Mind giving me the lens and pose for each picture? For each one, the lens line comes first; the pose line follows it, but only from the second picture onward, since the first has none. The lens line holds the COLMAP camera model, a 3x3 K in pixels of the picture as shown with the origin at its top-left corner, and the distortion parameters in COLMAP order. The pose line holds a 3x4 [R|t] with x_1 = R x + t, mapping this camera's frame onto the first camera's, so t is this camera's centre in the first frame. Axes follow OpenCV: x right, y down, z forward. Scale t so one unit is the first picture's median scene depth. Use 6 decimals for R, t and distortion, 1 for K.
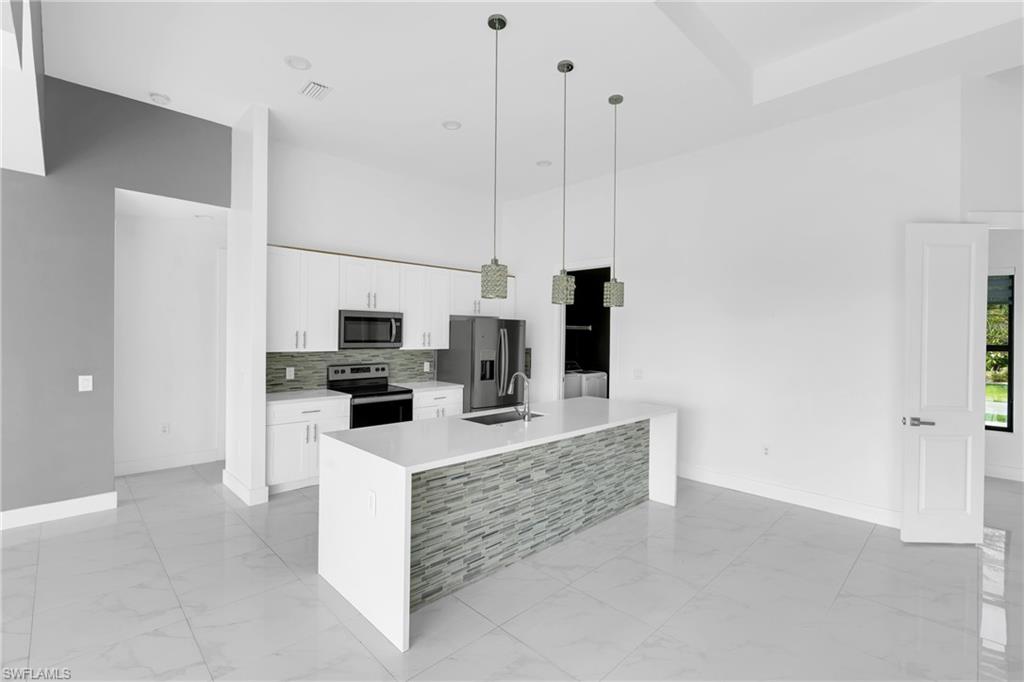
lens RADIAL K [[461.4, 0, 505.7], [0, 461.4, 337.5], [0, 0, 1]] dist [-0.012273, 0.004981]
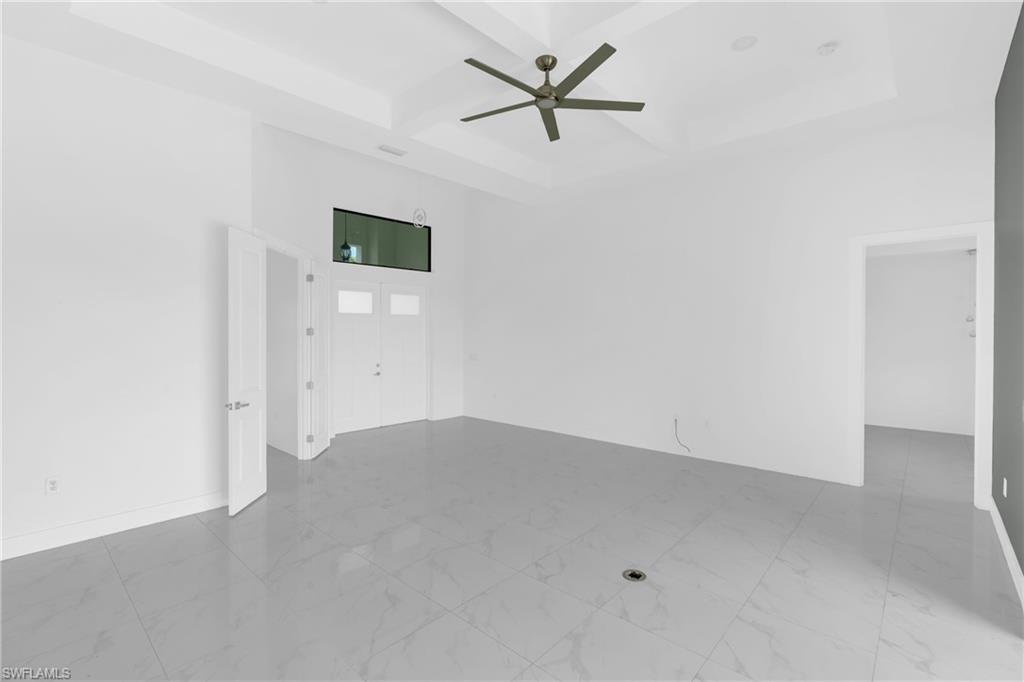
lens RADIAL K [[461.4, 0, 509.7], [0, 461.4, 333.0], [0, 0, 1]] dist [-0.012273, 0.004981]
pose [[-0.060224, -0.010629, 0.998128, -0.233348], [0.003273, 0.999936, 0.010846, -0.002317], [-0.998179, 0.003920, -0.060186, 0.354675]]
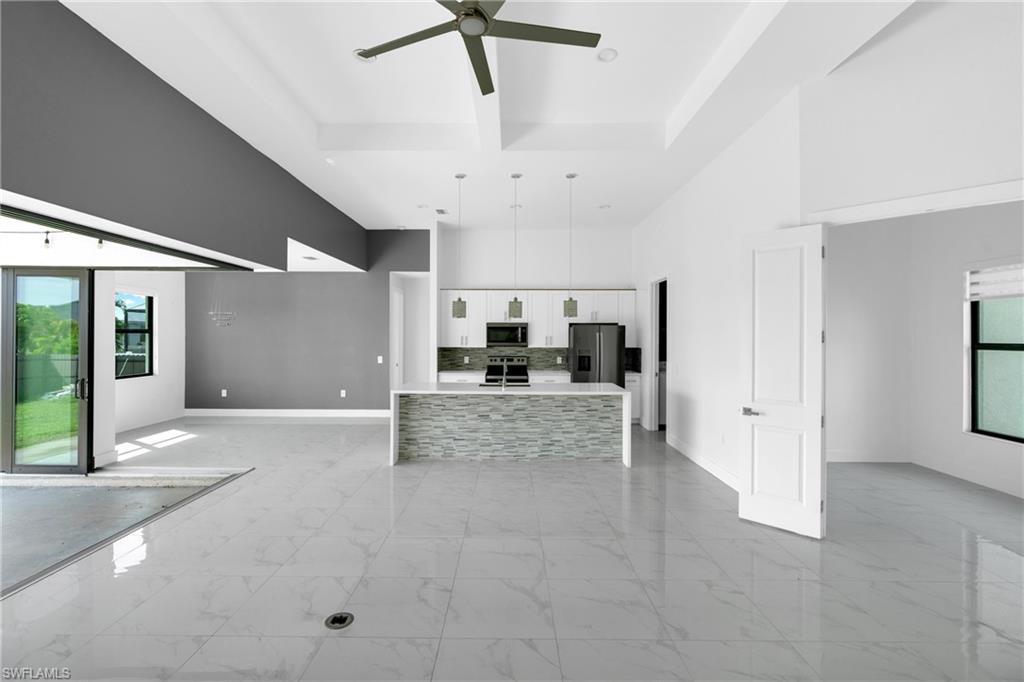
lens RADIAL K [[461.4, 0, 507.5], [0, 461.4, 336.3], [0, 0, 1]] dist [-0.012273, 0.004981]
pose [[0.712532, -0.008891, -0.701583, 1.110860], [-0.000228, 0.999917, -0.012903, 0.013091], [0.701640, 0.009354, 0.712471, -0.184505]]
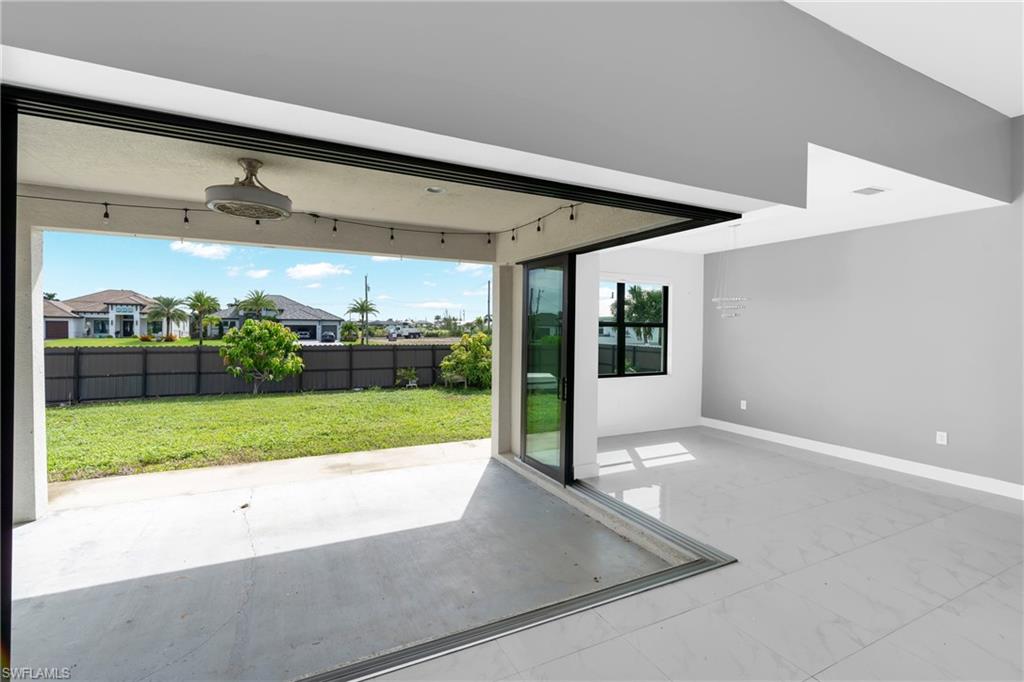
lens RADIAL K [[461.4, 0, 506.6], [0, 461.4, 335.9], [0, 0, 1]] dist [-0.012273, 0.004981]
pose [[-0.307905, 0.002365, -0.951414, 0.485265], [-0.020281, 0.999753, 0.009048, 0.003813], [0.951201, 0.022082, -0.307781, 0.121234]]
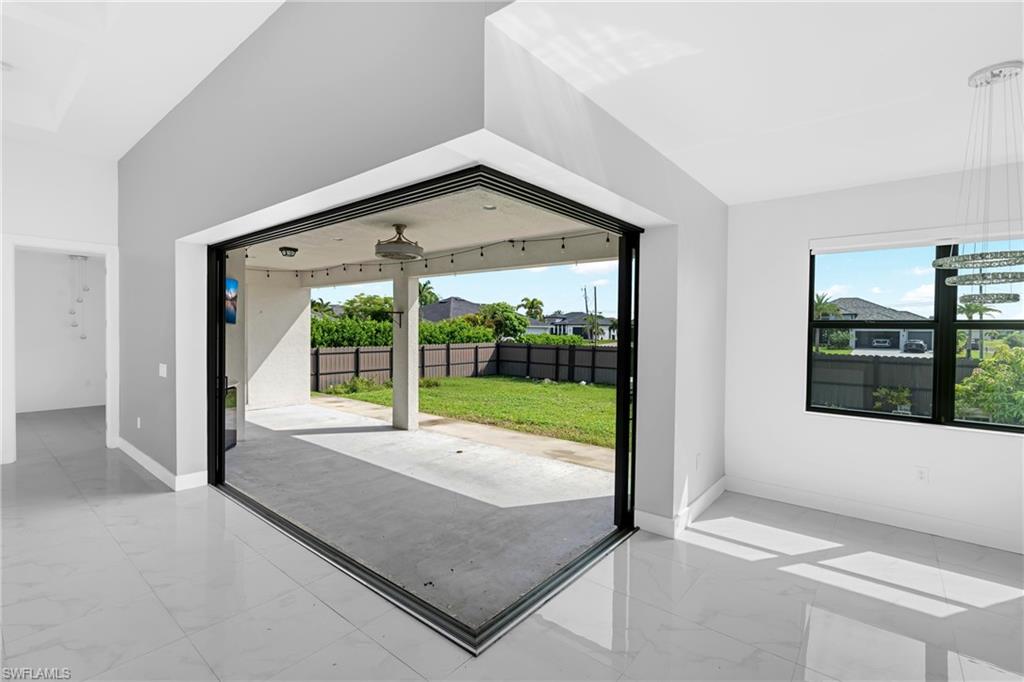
lens RADIAL K [[461.4, 0, 502.5], [0, 461.4, 333.8], [0, 0, 1]] dist [-0.012273, 0.004981]
pose [[-0.994666, -0.019583, -0.101268, -0.345510], [-0.021501, 0.999609, 0.017883, -0.010868], [0.100879, 0.019965, -0.994698, 0.806784]]
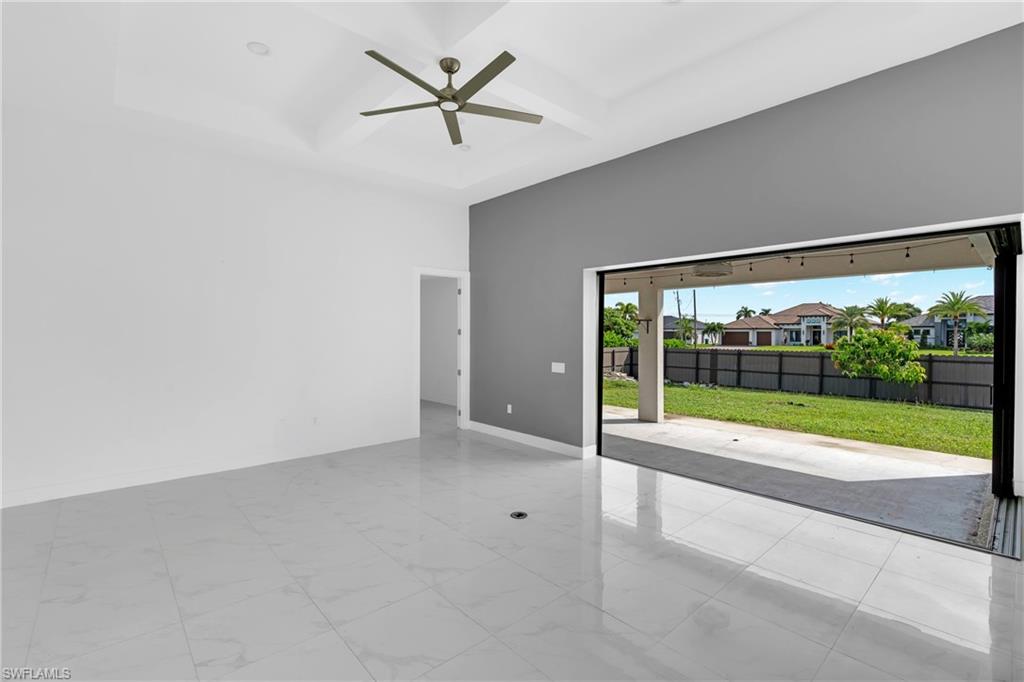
lens RADIAL K [[461.4, 0, 503.8], [0, 461.4, 337.1], [0, 0, 1]] dist [-0.012273, 0.004981]
pose [[-0.998563, -0.013141, 0.051957, 0.480699], [-0.012308, 0.999791, 0.016326, -0.002953], [-0.052160, 0.015664, -0.998516, 1.098600]]
